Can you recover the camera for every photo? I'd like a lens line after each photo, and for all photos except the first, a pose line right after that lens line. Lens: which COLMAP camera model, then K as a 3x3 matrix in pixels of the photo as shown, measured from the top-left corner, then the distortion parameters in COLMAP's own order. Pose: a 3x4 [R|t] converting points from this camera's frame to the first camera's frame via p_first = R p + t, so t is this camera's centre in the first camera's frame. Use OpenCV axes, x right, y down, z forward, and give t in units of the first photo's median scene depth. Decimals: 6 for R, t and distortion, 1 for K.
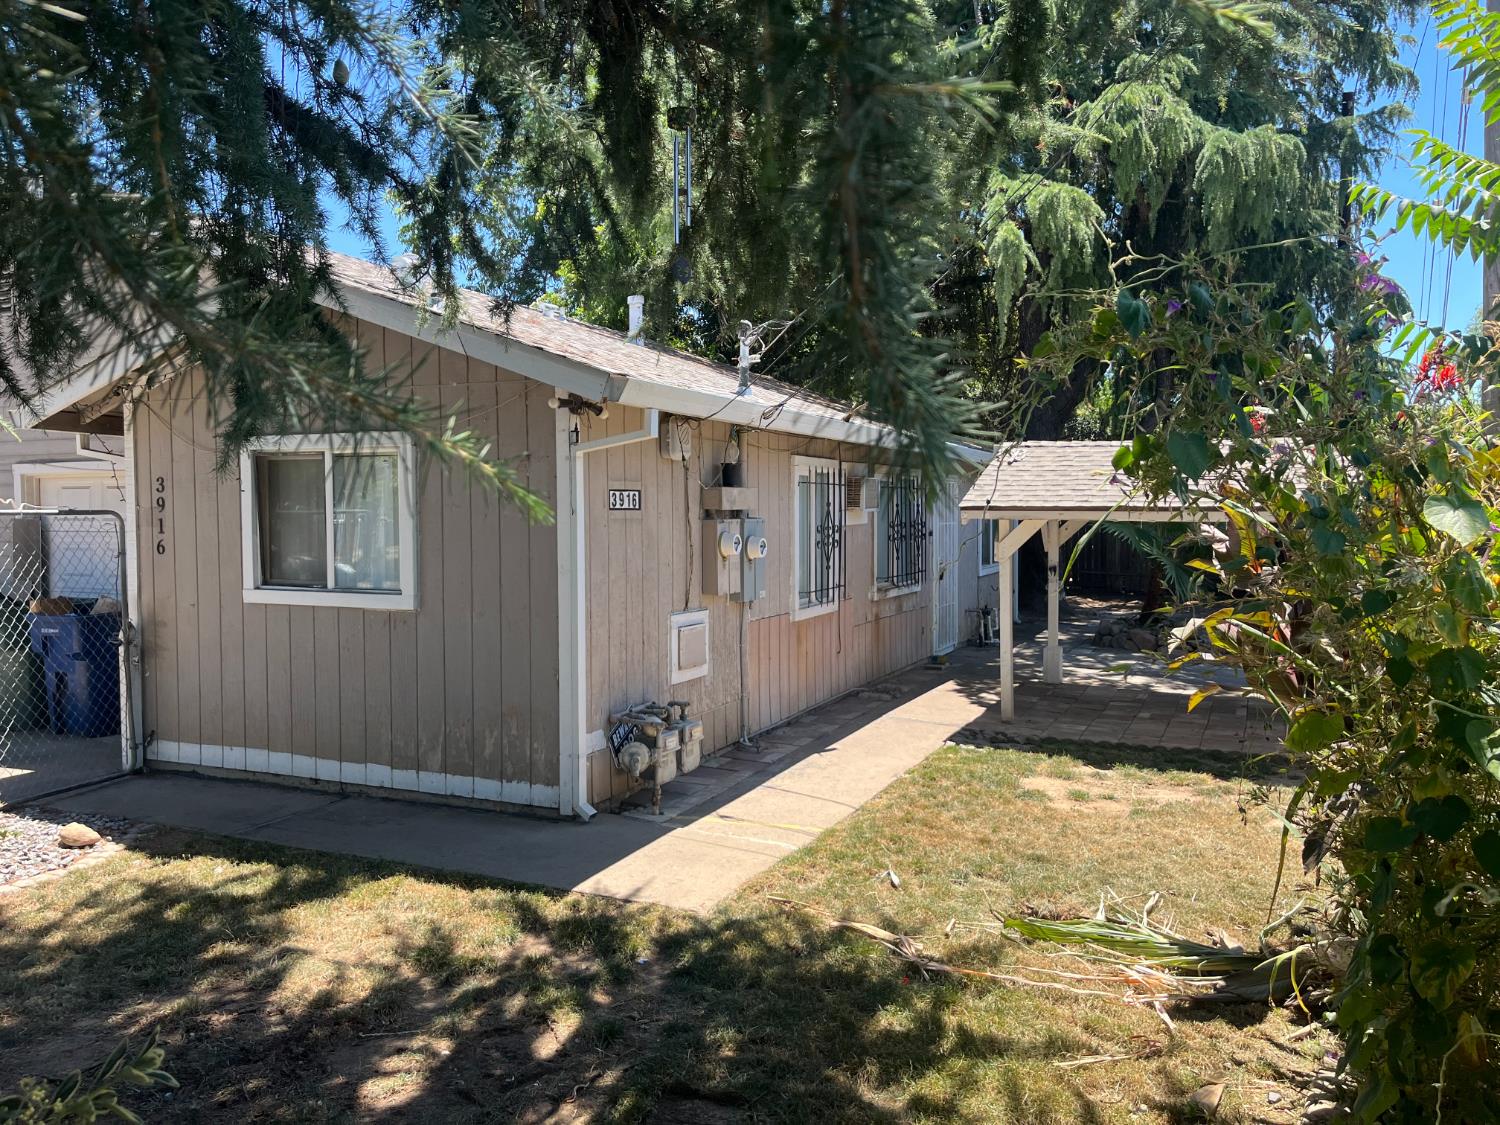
lens RADIAL K [[1129.6, 0, 712.5], [0, 1129.6, 559.6], [0, 0, 1]] dist [0.046517, -0.061950]
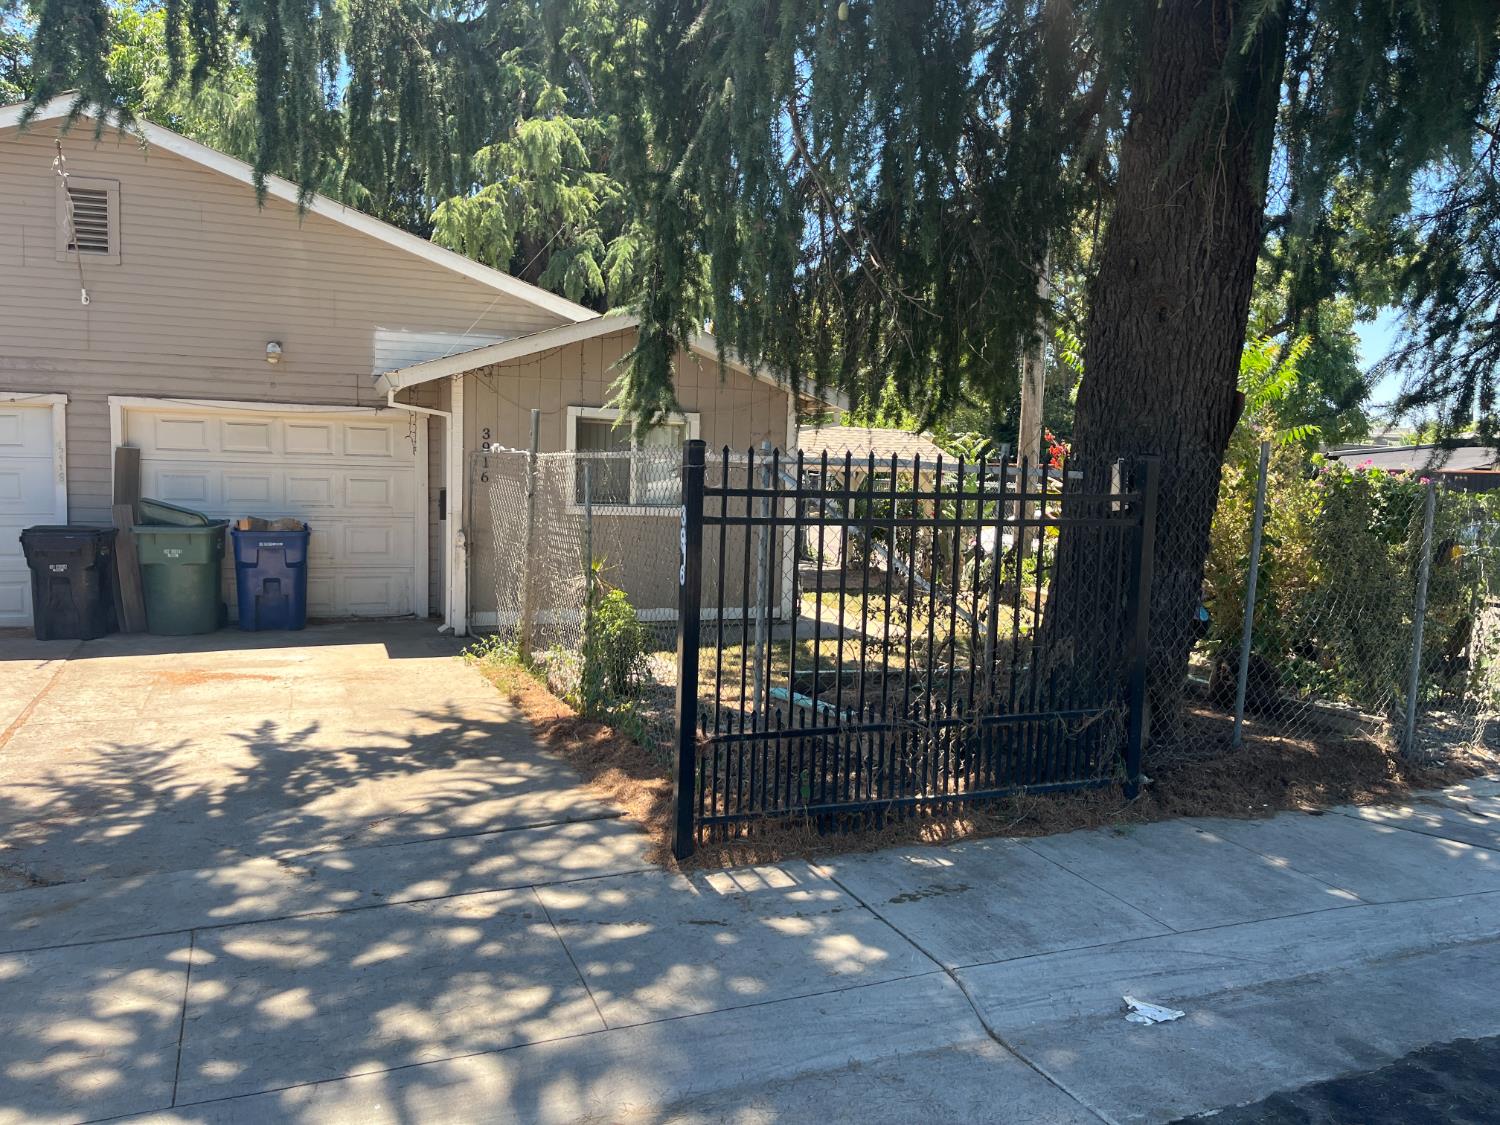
lens RADIAL K [[1129.6, 0, 712.5], [0, 1129.6, 559.6], [0, 0, 1]] dist [0.046517, -0.061950]
pose [[0.677938, -0.044795, 0.733753, -1.464297], [-0.003604, 0.997927, 0.064252, -0.001490], [-0.735110, -0.046204, 0.676371, -0.221980]]
